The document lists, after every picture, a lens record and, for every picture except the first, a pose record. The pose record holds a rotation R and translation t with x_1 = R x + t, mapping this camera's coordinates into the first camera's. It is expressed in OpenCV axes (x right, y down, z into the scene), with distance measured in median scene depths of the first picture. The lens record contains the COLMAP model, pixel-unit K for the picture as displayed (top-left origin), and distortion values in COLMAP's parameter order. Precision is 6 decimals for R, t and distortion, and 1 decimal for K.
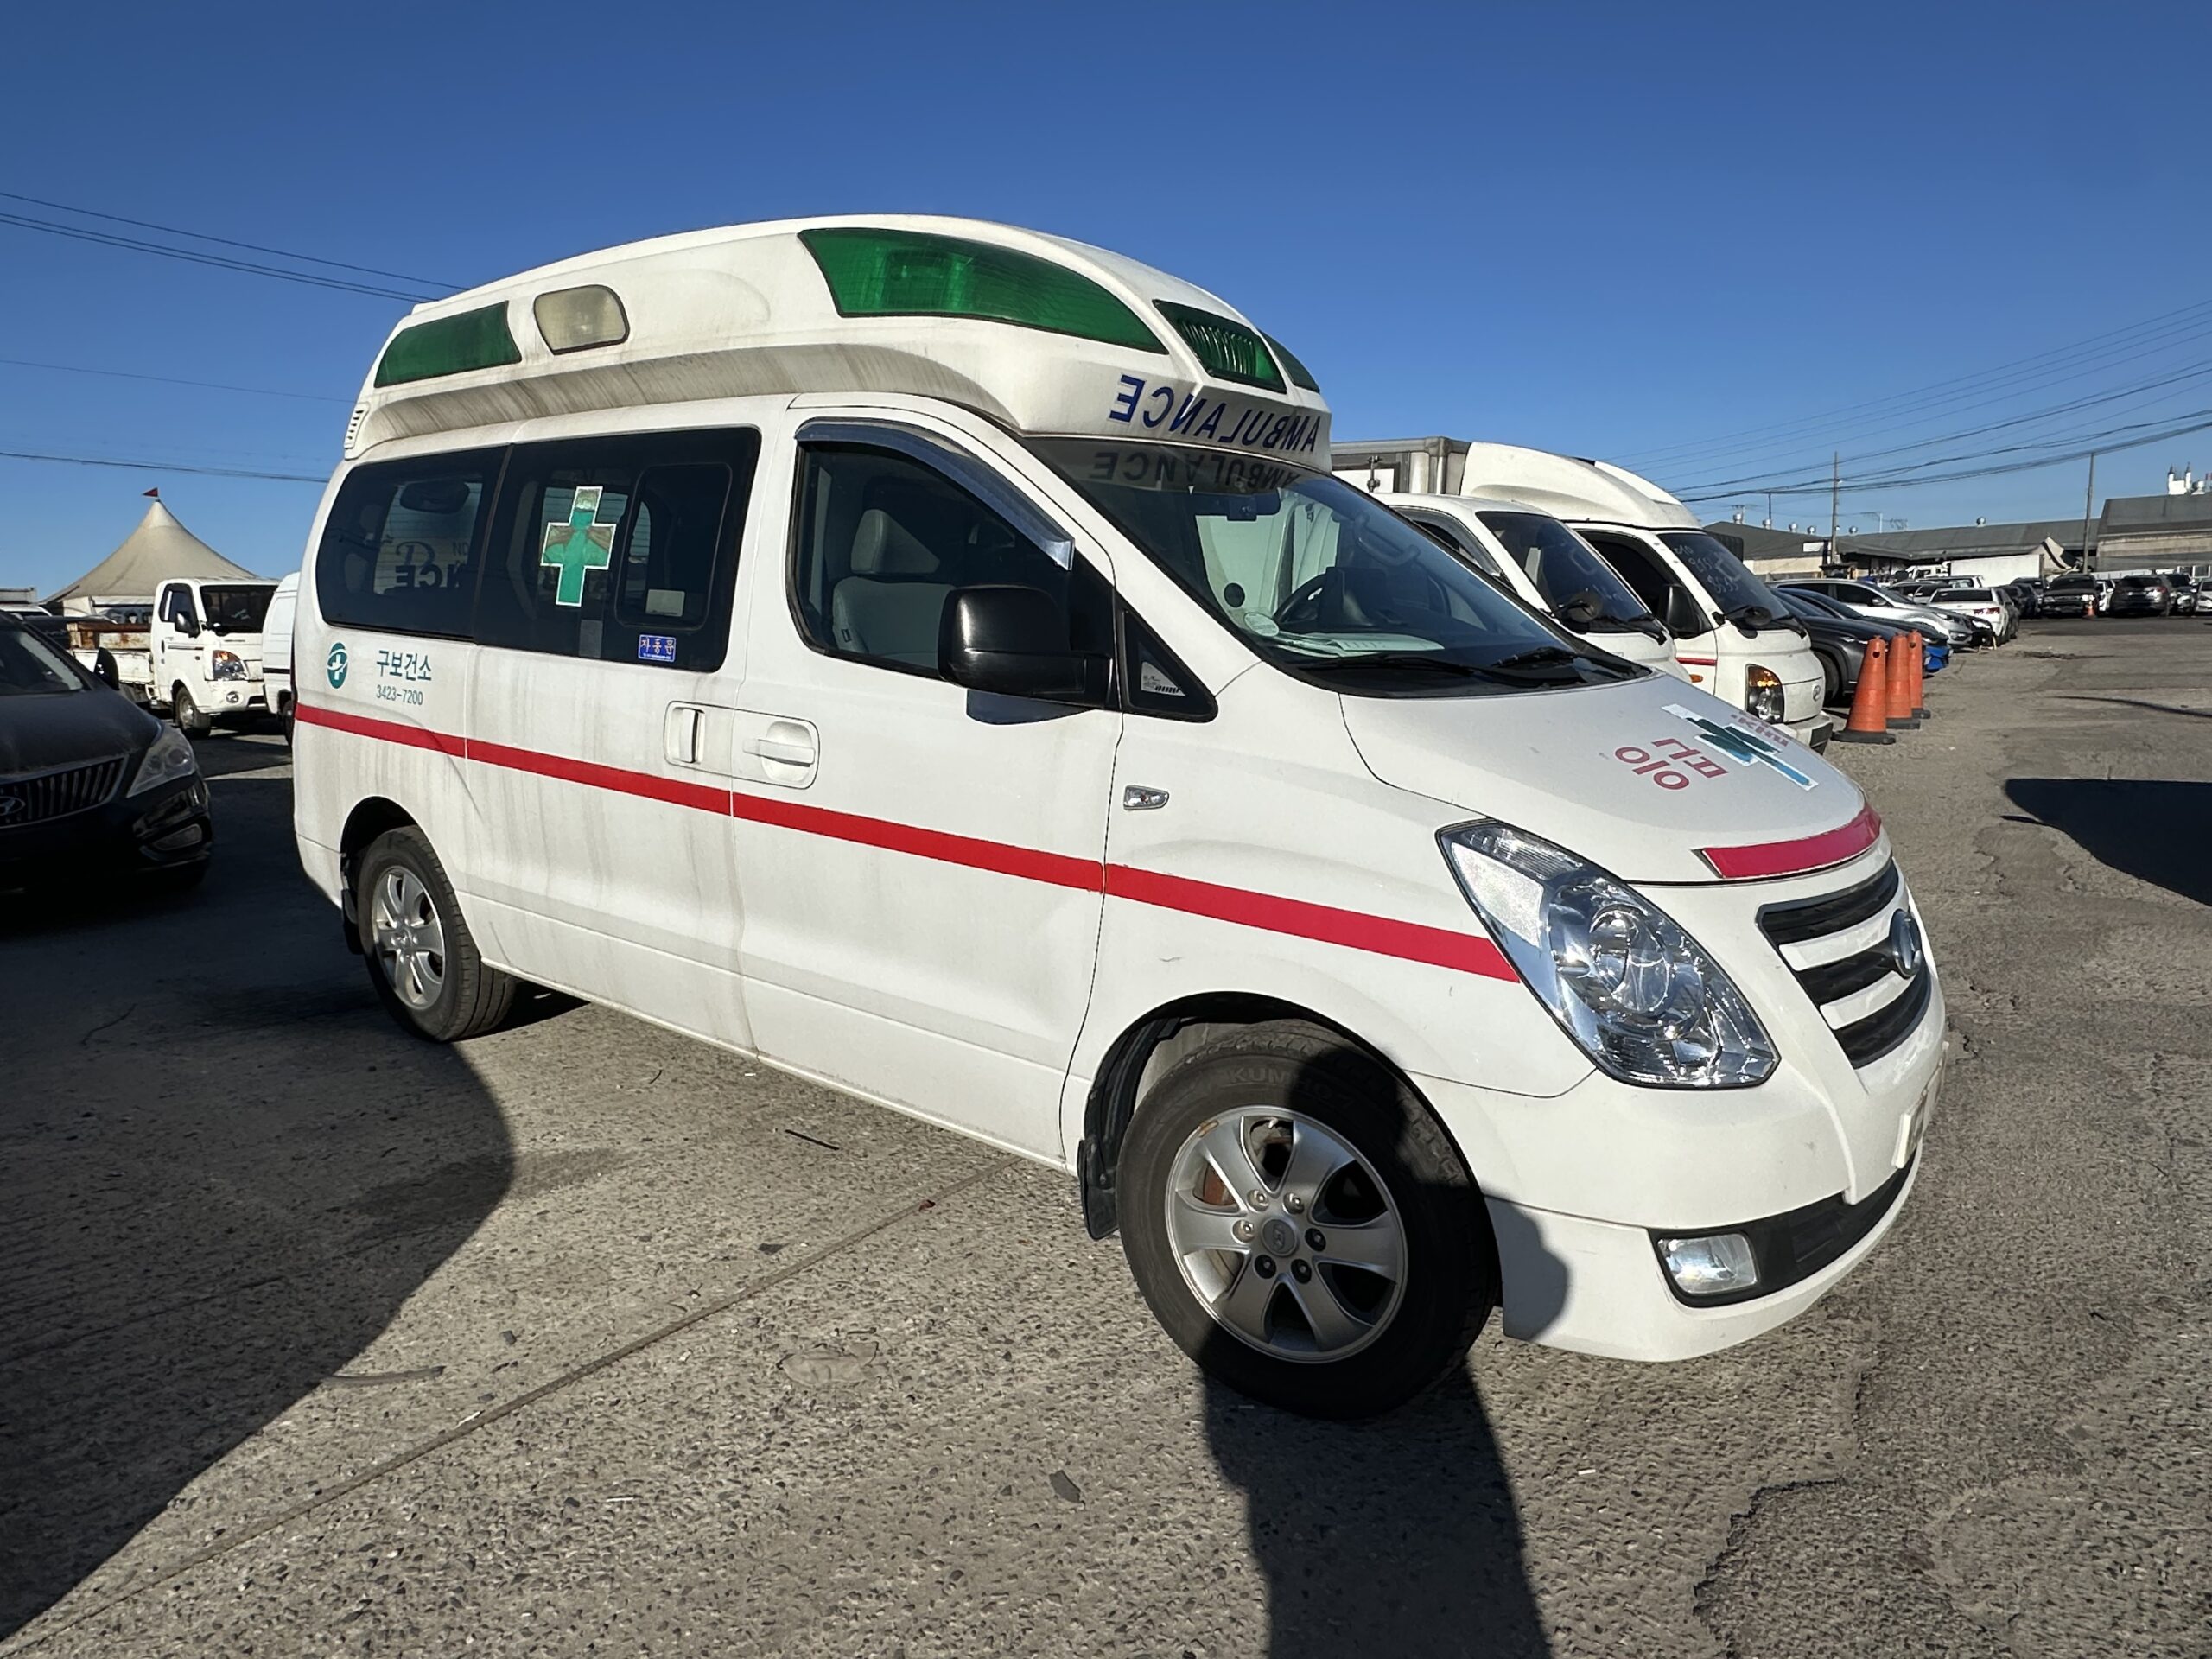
lens RADIAL K [[1363.8, 0, 1096.4], [0, 1363.8, 830.8], [0, 0, 1]] dist [0.005636, 0.000230]
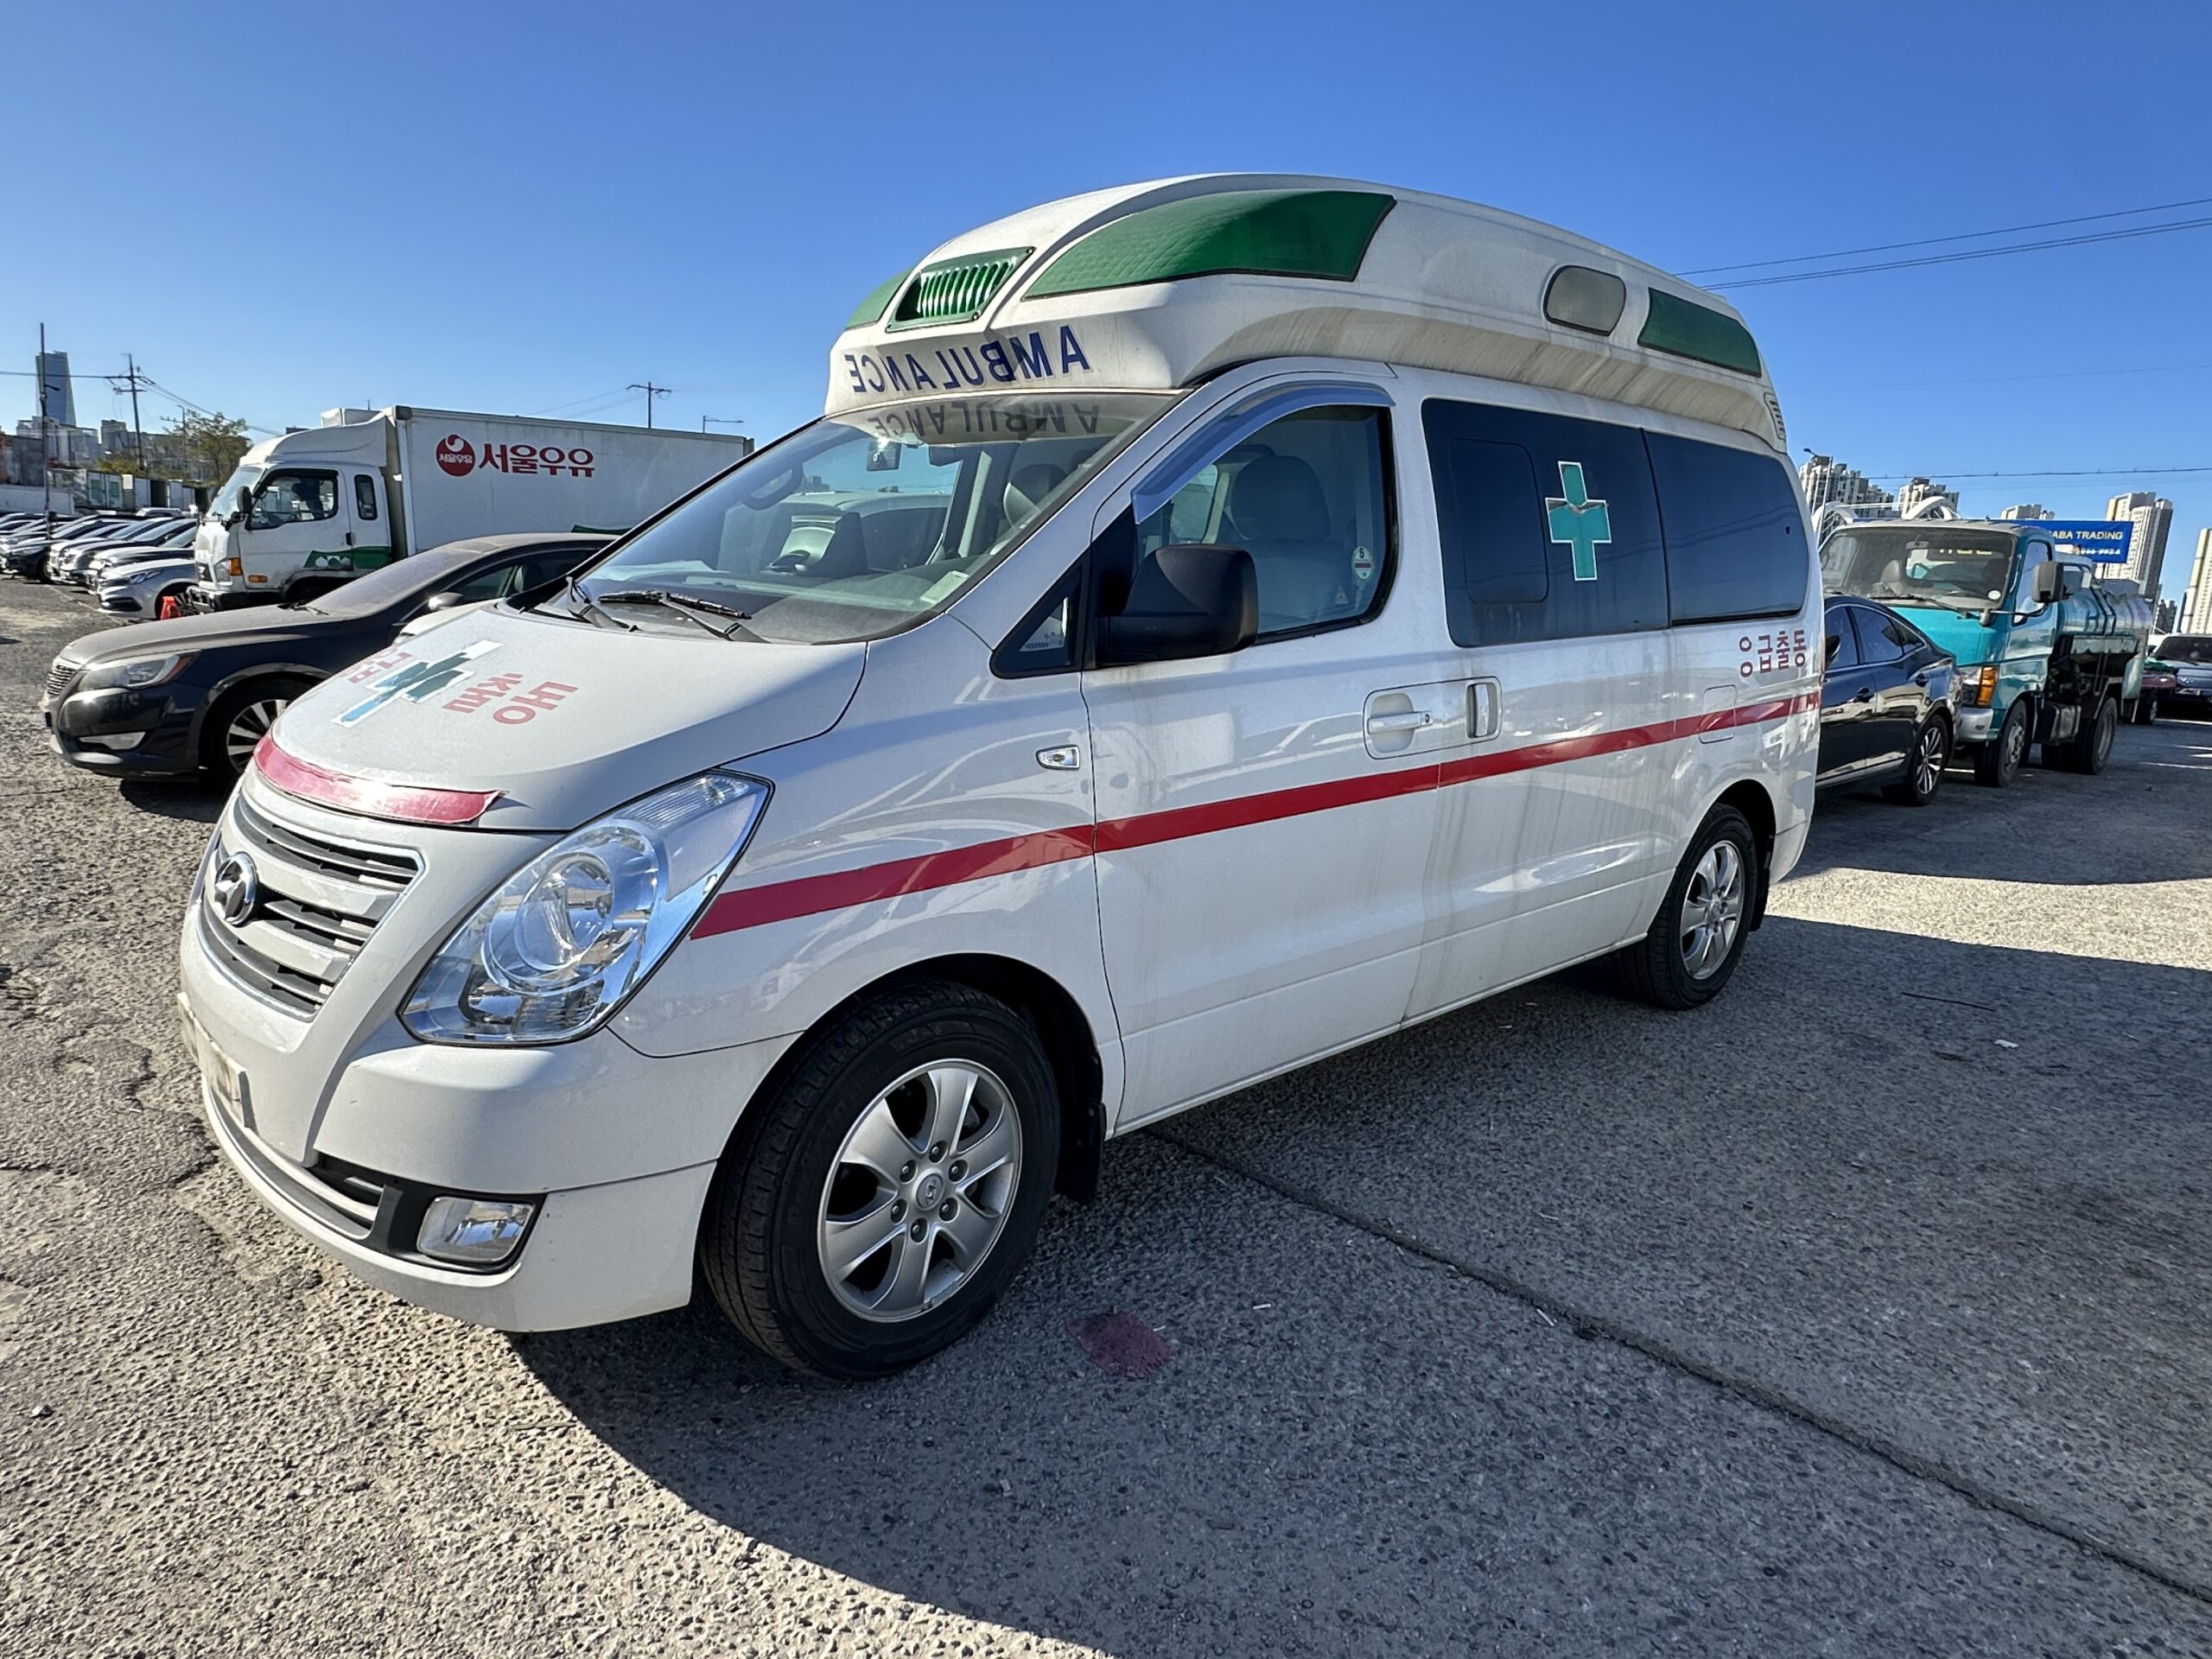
lens RADIAL K [[1363.8, 0, 1110.3], [0, 1363.8, 836.5], [0, 0, 1]] dist [0.005636, 0.000230]
pose [[-0.147881, 0.191256, -0.970336, 1.181056], [-0.210048, 0.952667, 0.219785, -0.237229], [0.966443, 0.236319, -0.100708, 1.398167]]
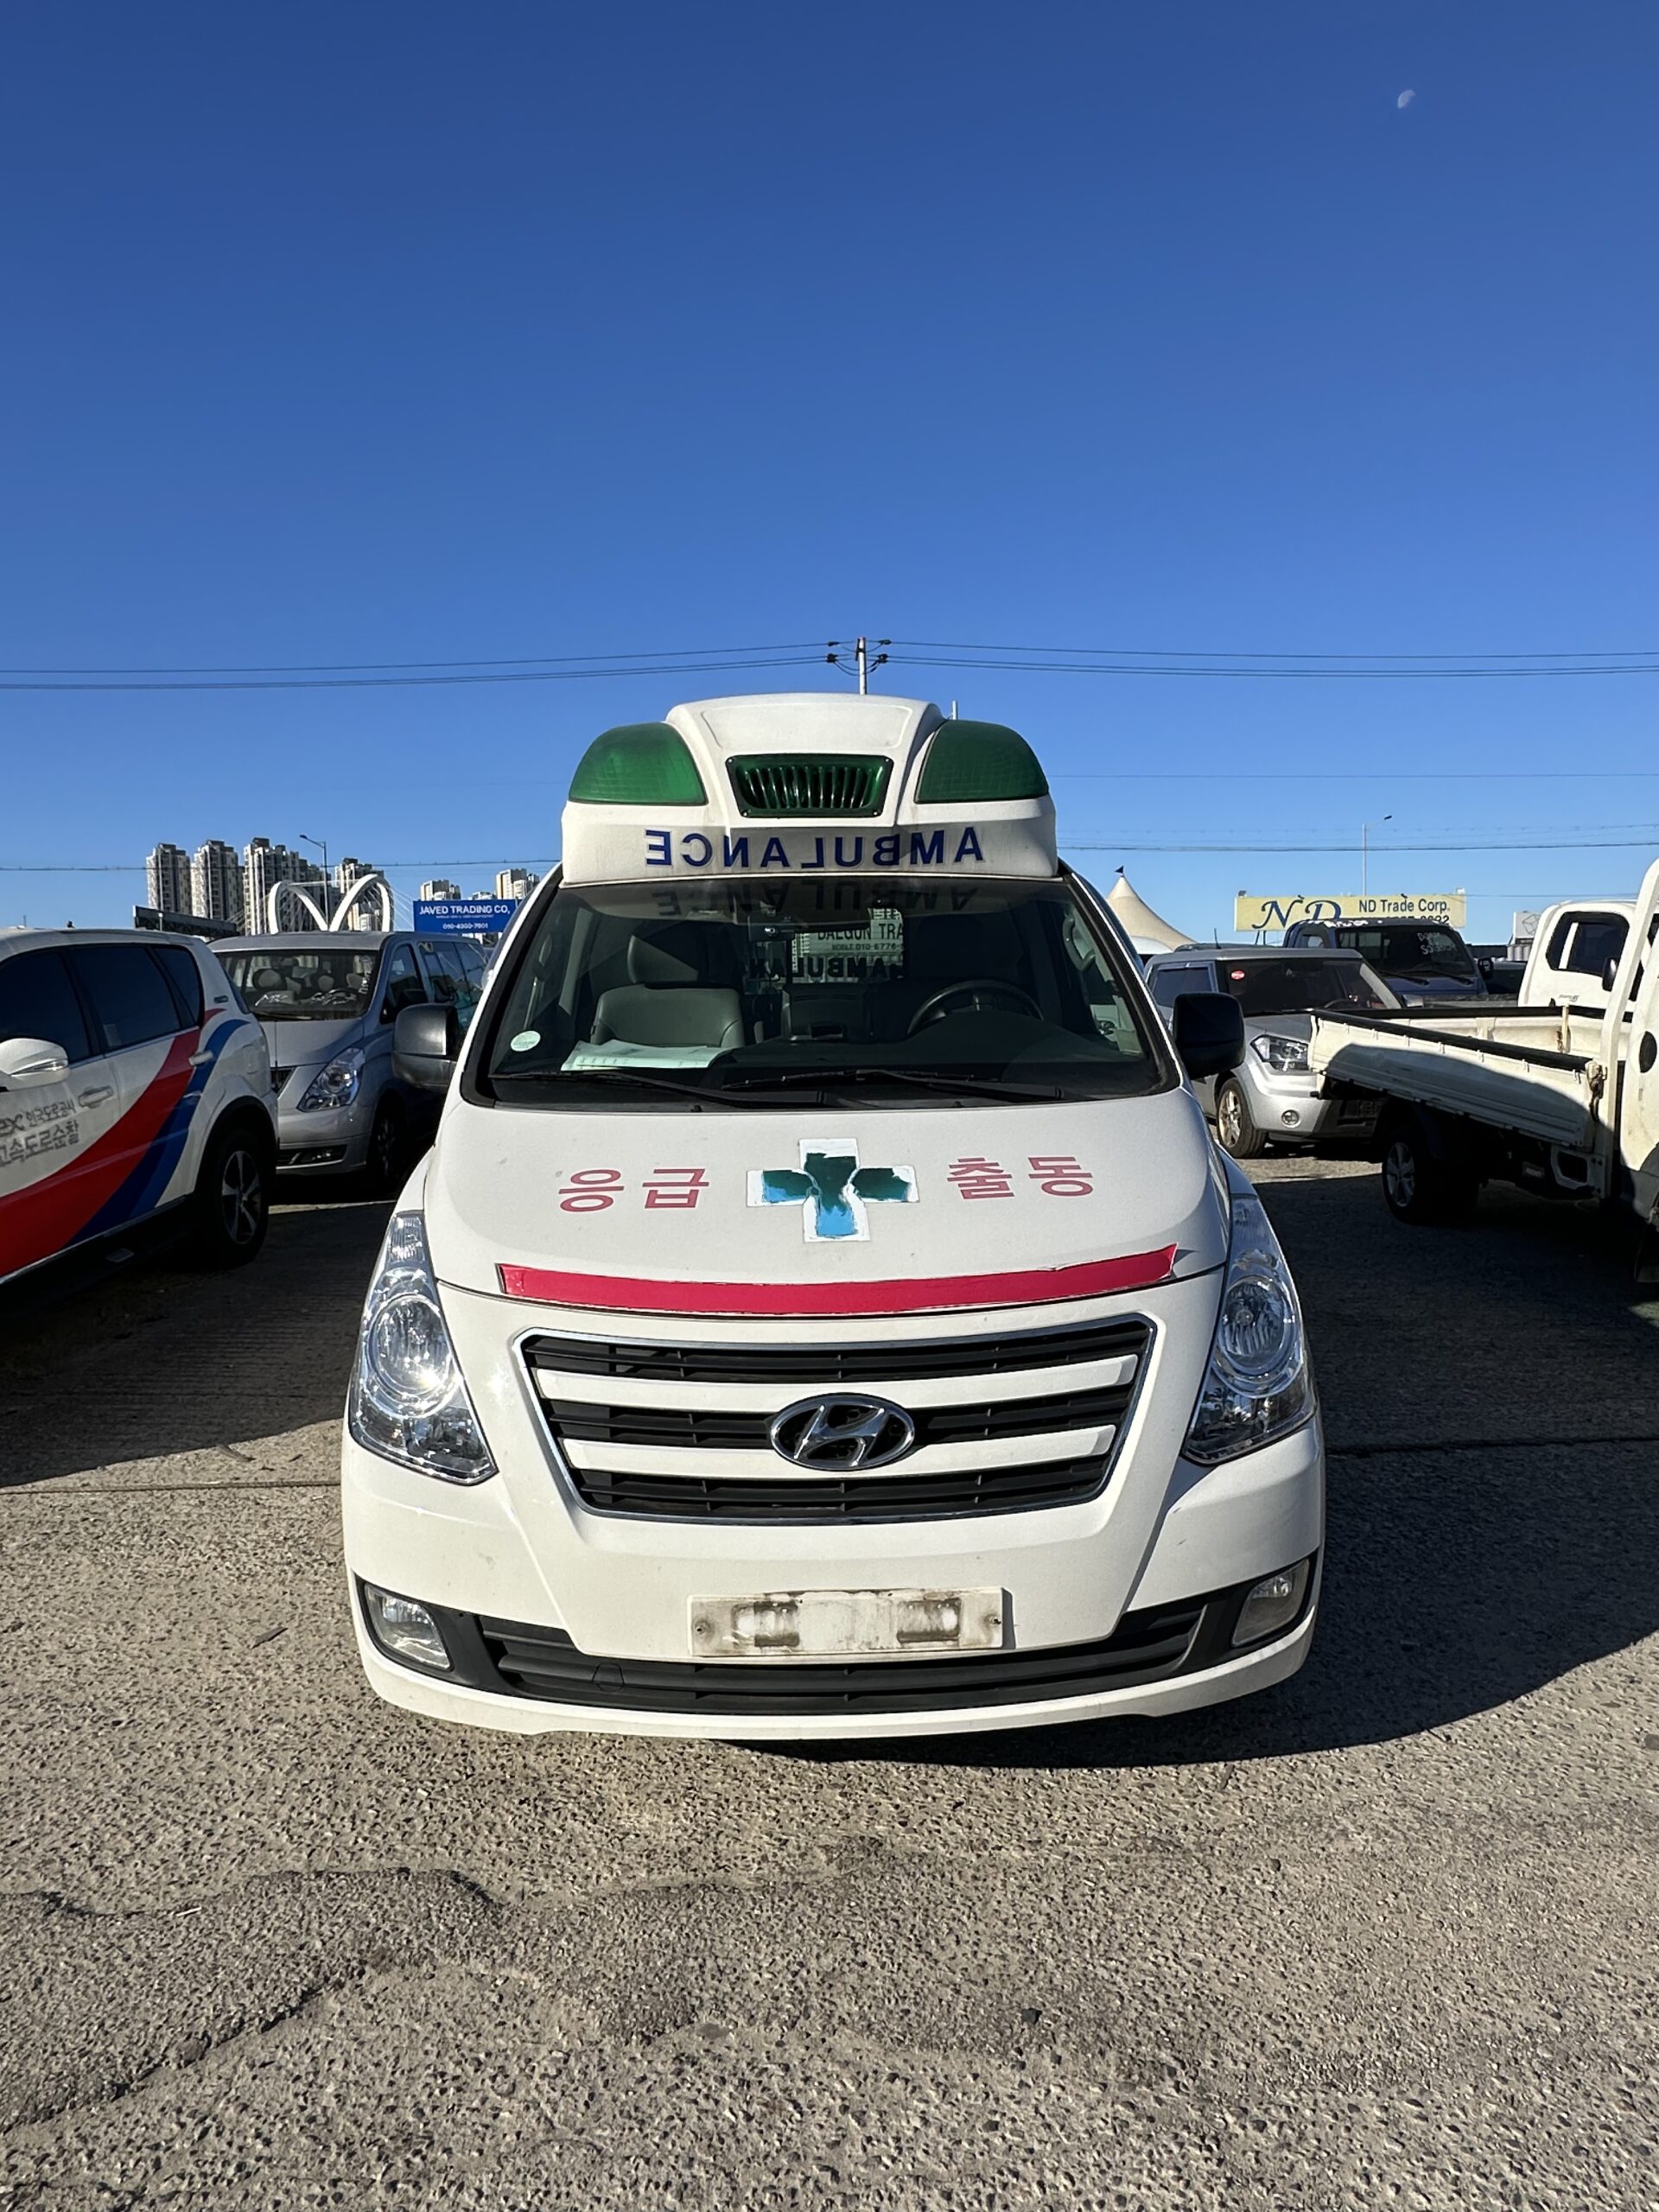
lens RADIAL K [[1363.8, 0, 823.4], [0, 1363.8, 1098.5], [0, 0, 1]] dist [0.005636, 0.000230]
pose [[0.643417, 0.071224, -0.762195, 1.040104], [-0.115030, 0.993353, -0.004279, -0.104428], [0.756824, 0.090429, 0.647333, 0.338539]]
